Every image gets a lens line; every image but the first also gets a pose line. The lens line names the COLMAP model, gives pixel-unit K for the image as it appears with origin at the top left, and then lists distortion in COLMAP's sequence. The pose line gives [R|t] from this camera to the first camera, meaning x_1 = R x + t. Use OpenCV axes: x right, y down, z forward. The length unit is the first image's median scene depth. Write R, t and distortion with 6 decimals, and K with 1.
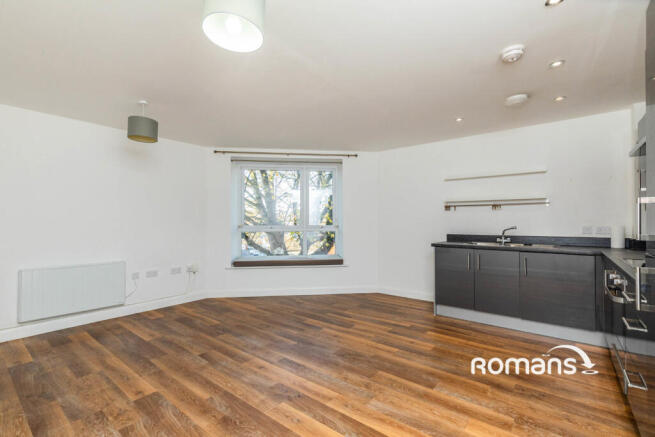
lens RADIAL K [[295.7, 0, 331.0], [0, 295.7, 218.3], [0, 0, 1]] dist [-0.002402, -0.000207]
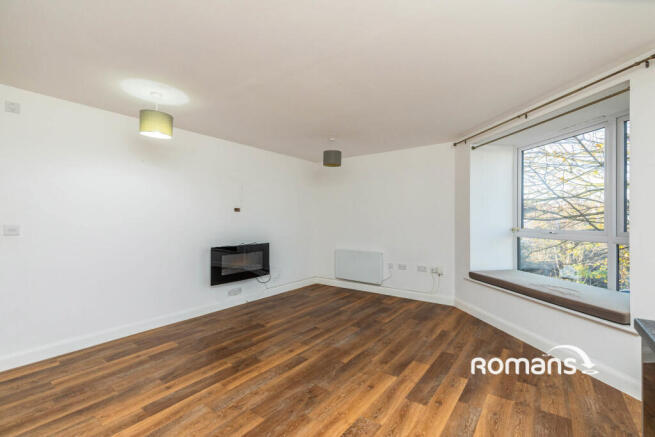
lens RADIAL K [[295.7, 0, 330.9], [0, 295.7, 219.9], [0, 0, 1]] dist [-0.002402, -0.000207]
pose [[0.030122, 0.004426, -0.999536, 0.738491], [0.011139, 0.999927, 0.004763, -0.009776], [0.999484, -0.011277, 0.030070, 0.902469]]
